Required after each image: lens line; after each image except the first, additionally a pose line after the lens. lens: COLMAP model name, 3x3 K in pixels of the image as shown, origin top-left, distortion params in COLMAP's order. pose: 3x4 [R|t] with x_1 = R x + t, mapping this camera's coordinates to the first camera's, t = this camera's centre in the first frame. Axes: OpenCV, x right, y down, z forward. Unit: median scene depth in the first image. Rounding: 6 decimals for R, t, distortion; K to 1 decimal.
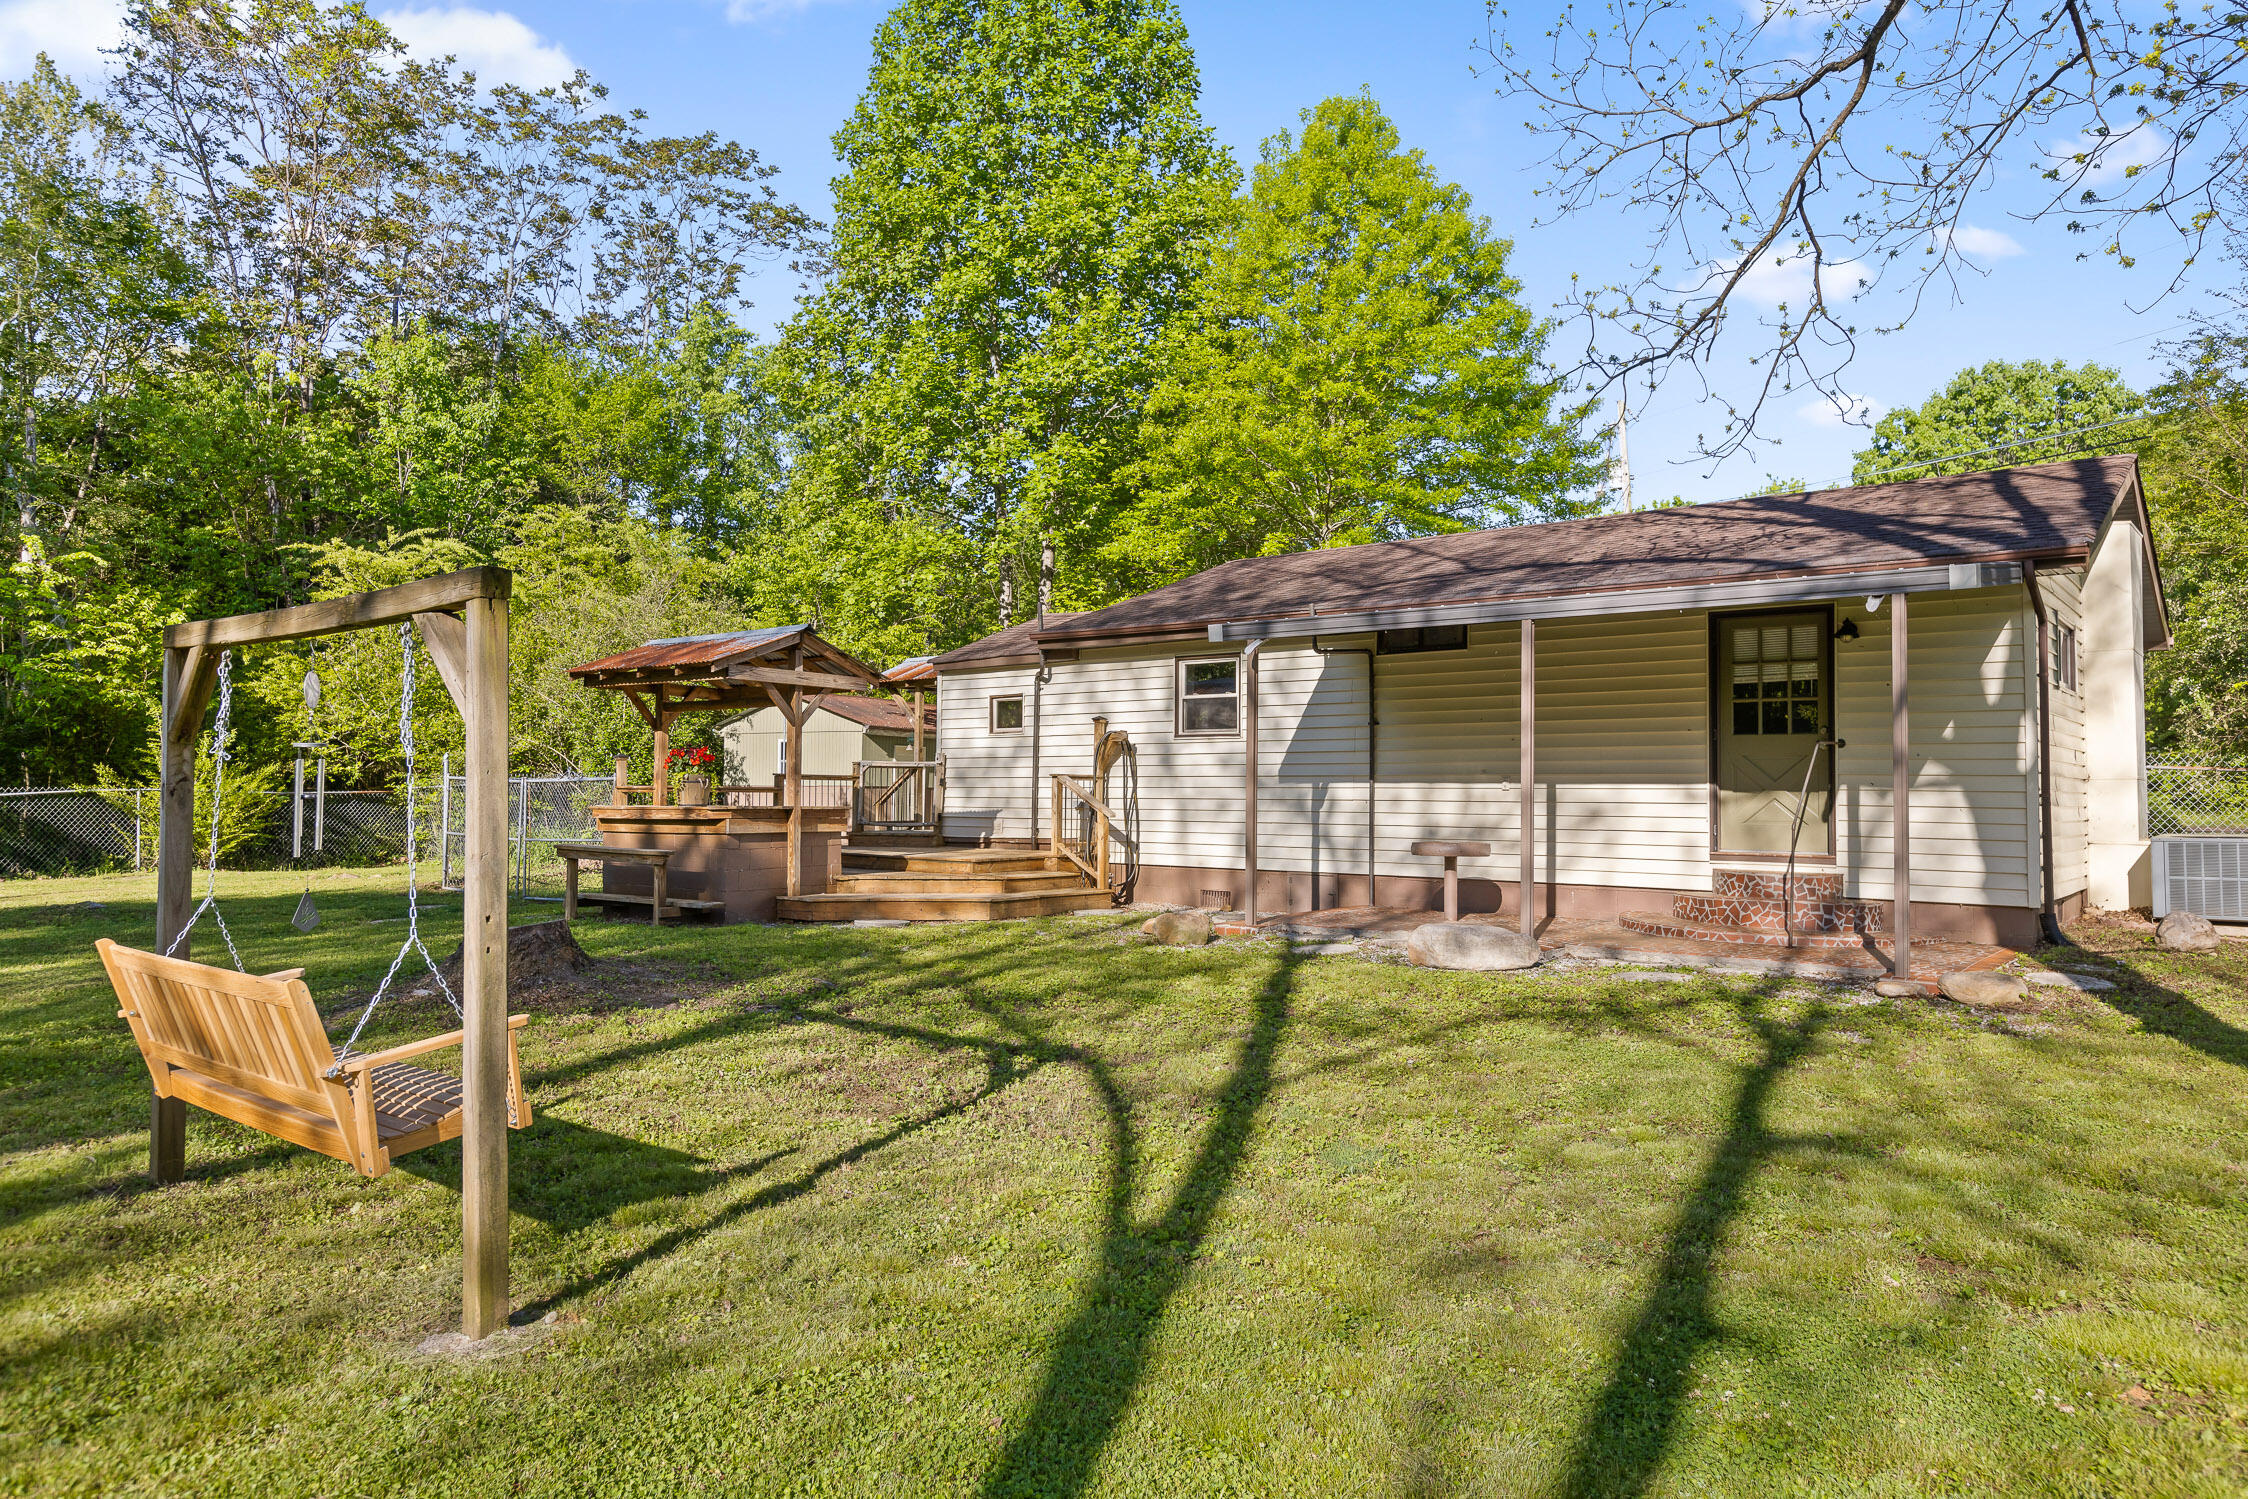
lens RADIAL K [[1463.4, 0, 1112.0], [0, 1463.4, 743.1], [0, 0, 1]] dist [0.006303, 0.000459]
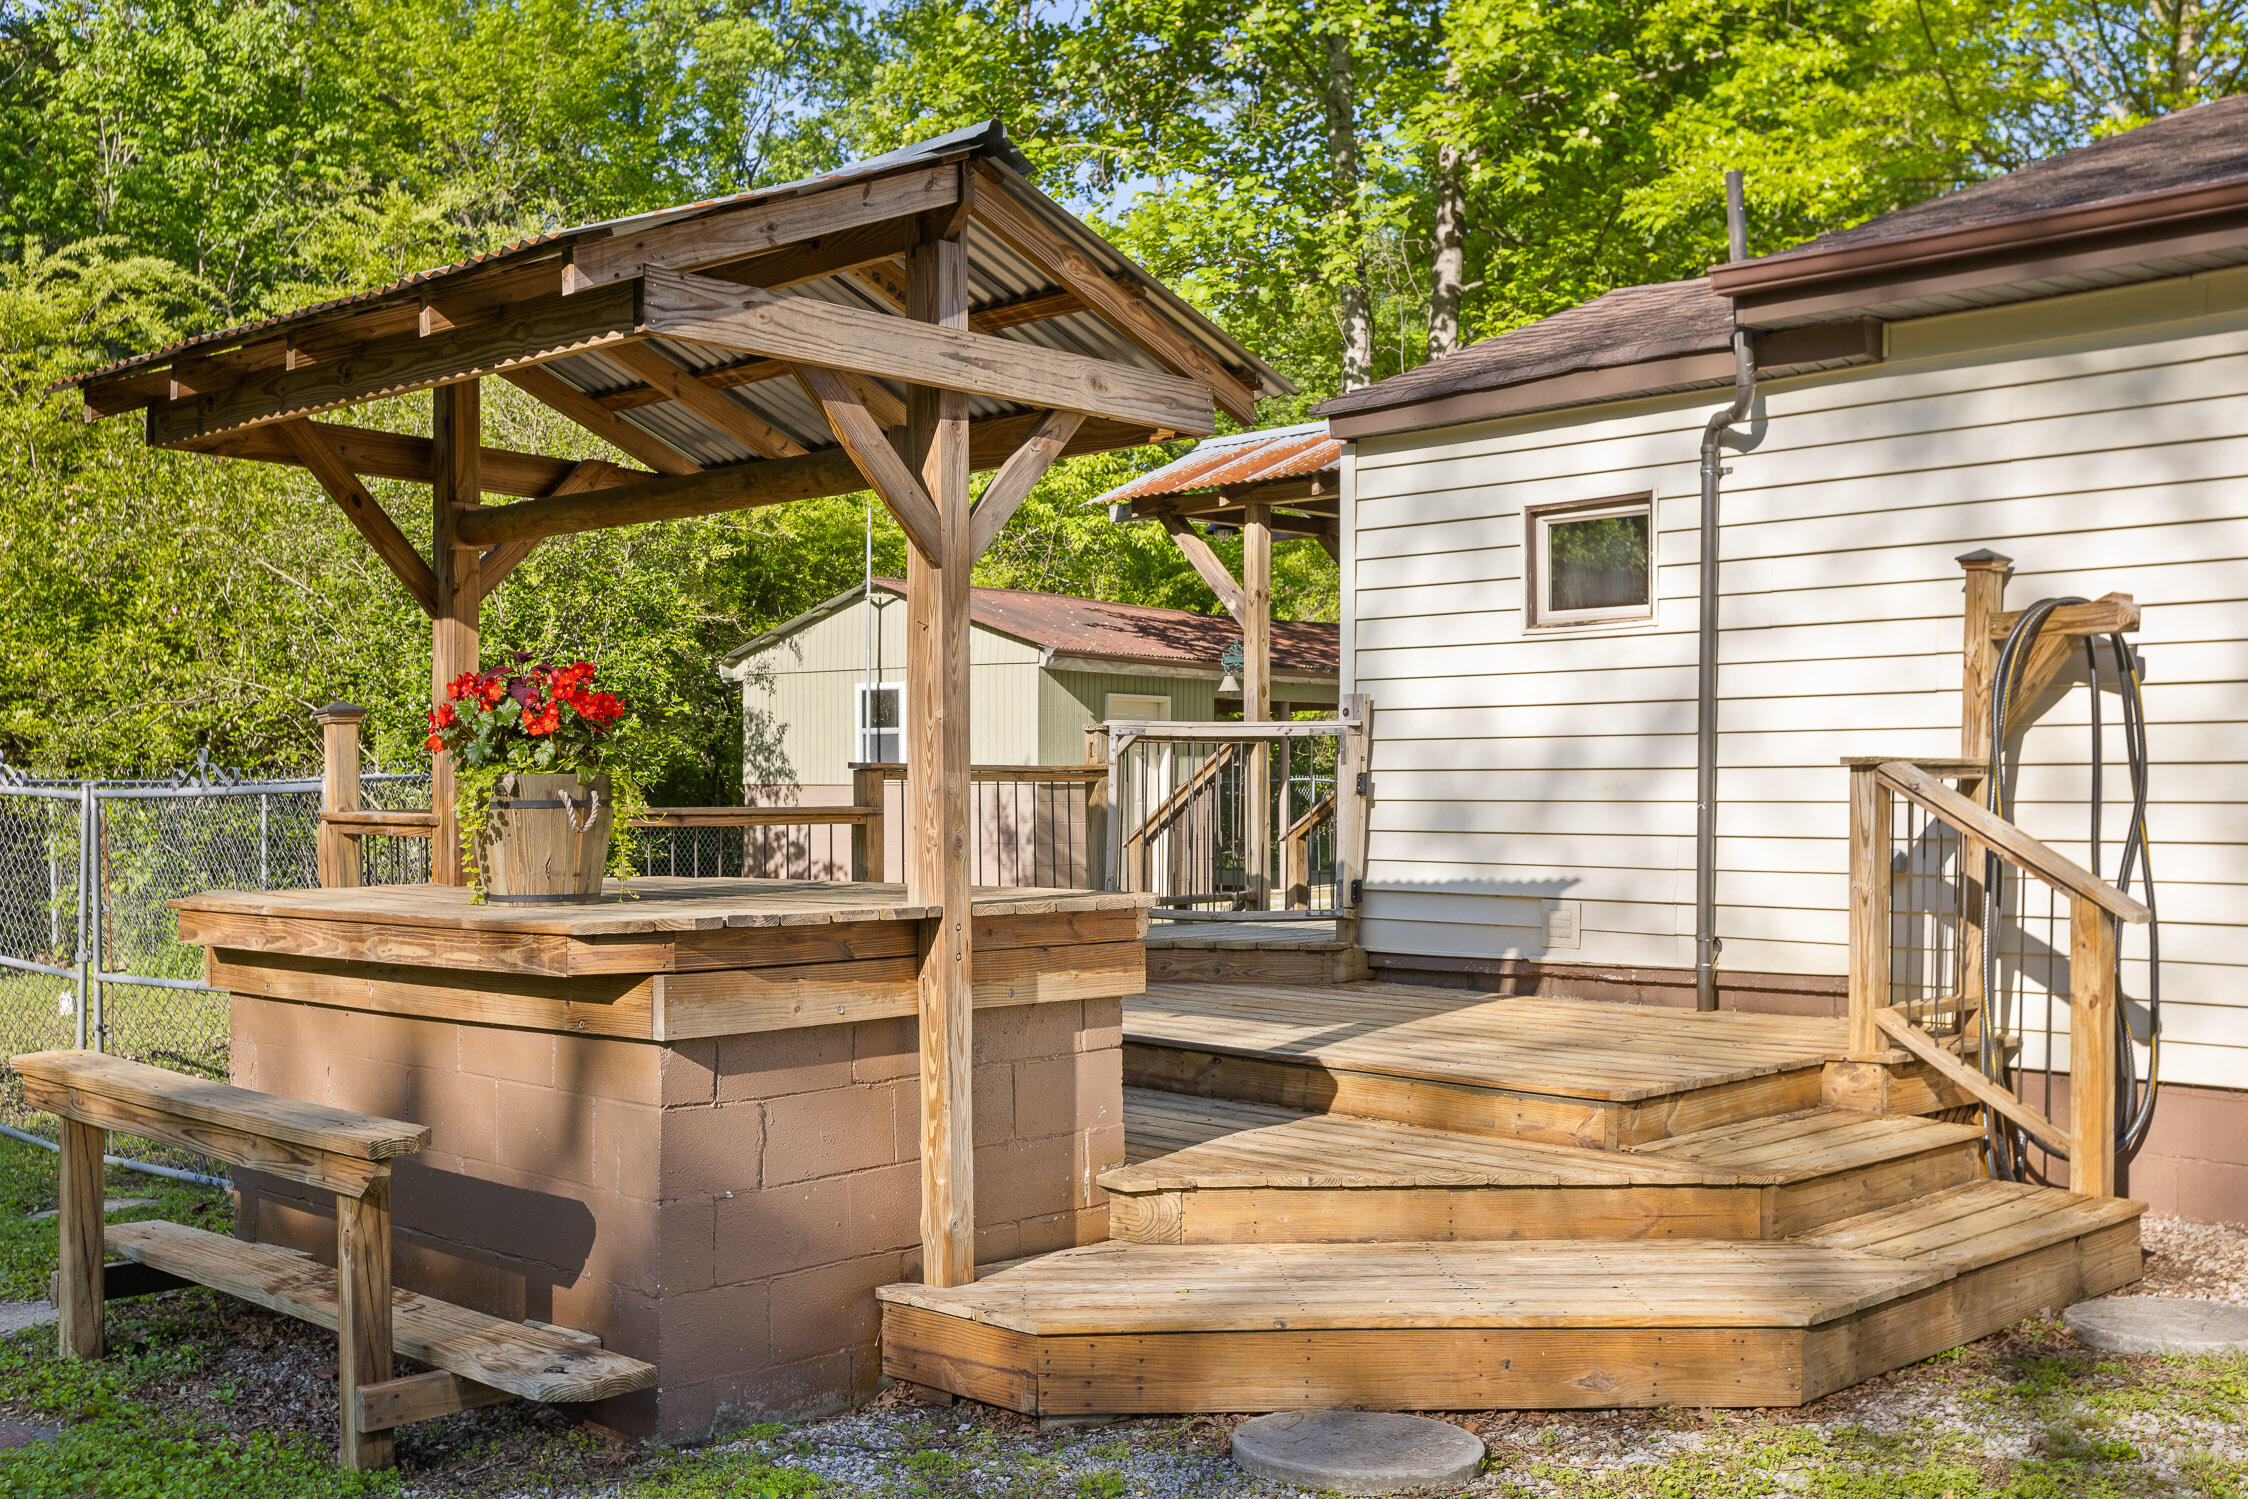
lens RADIAL K [[2275.2, 0, 1120.0], [0, 2275.2, 771.5], [0, 0, 1]] dist [-0.011565, 0.000000]
pose [[0.994321, -0.009399, -0.106003, -0.135849], [0.012565, 0.999494, 0.029233, 0.010241], [0.105674, -0.030399, 0.993936, 0.579667]]
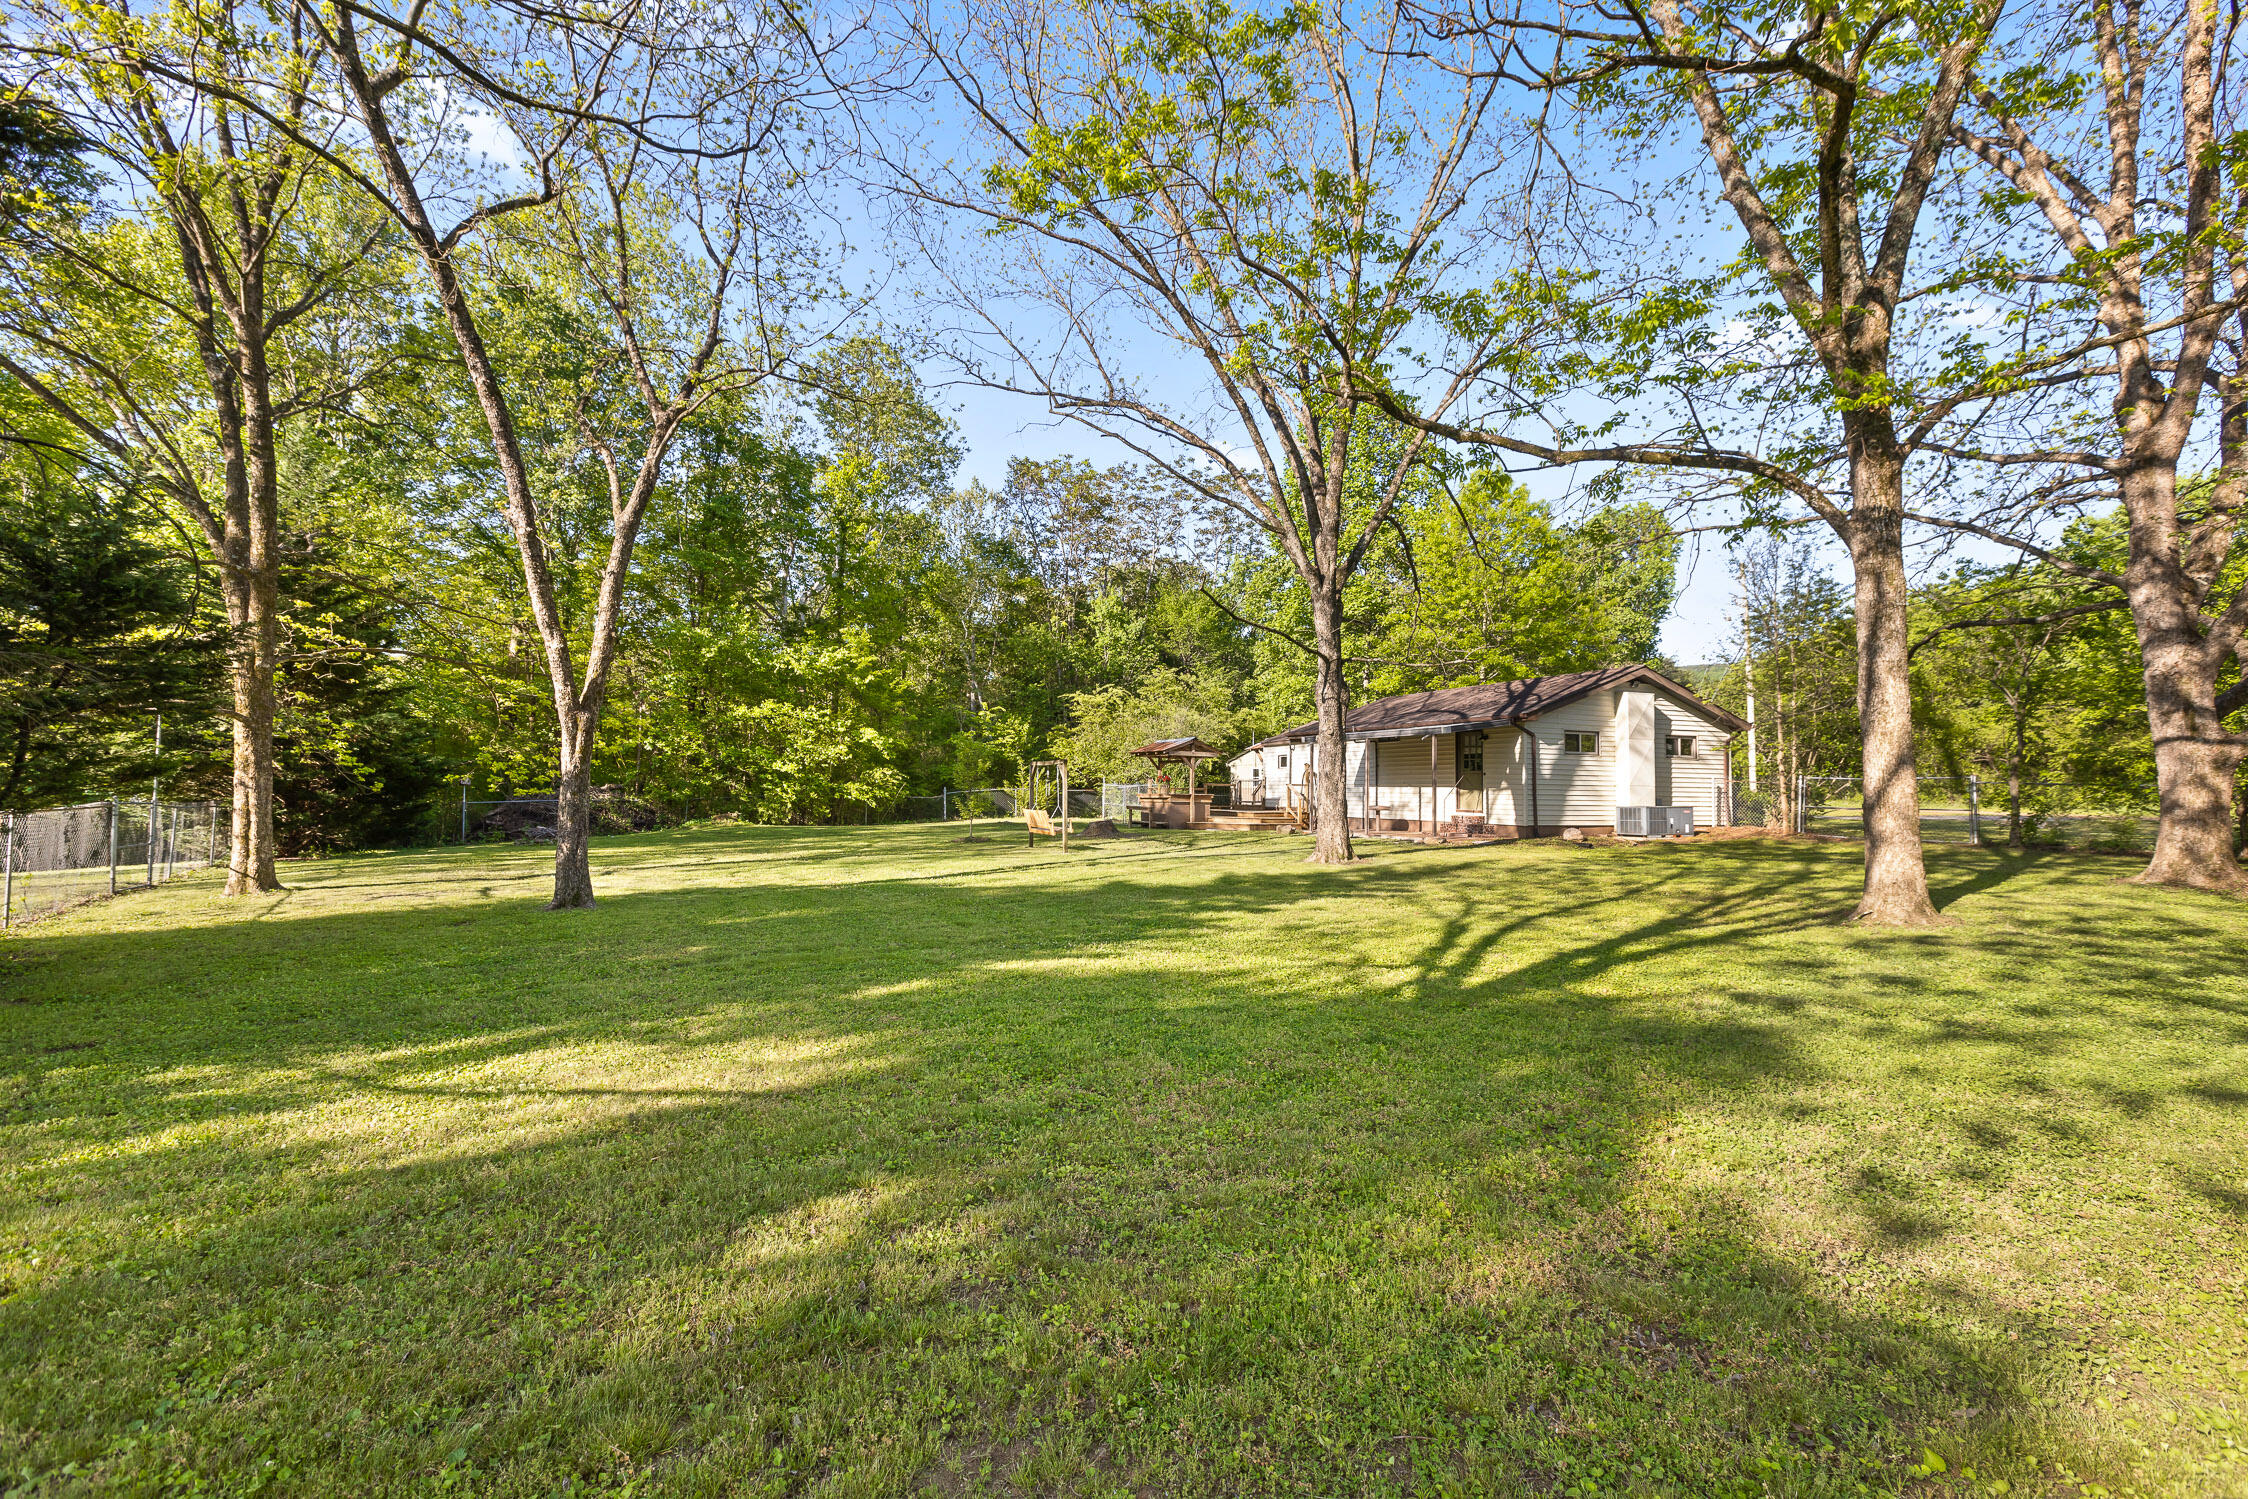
lens RADIAL K [[1011.8, 0, 1122.4], [0, 1011.8, 751.5], [0, 0, 1]] dist [0.003782, 0.000413]
pose [[0.892779, -0.013726, -0.450287, 0.584989], [0.009804, 0.999891, -0.011042, -0.024347], [0.450389, 0.005443, 0.892816, -0.948334]]
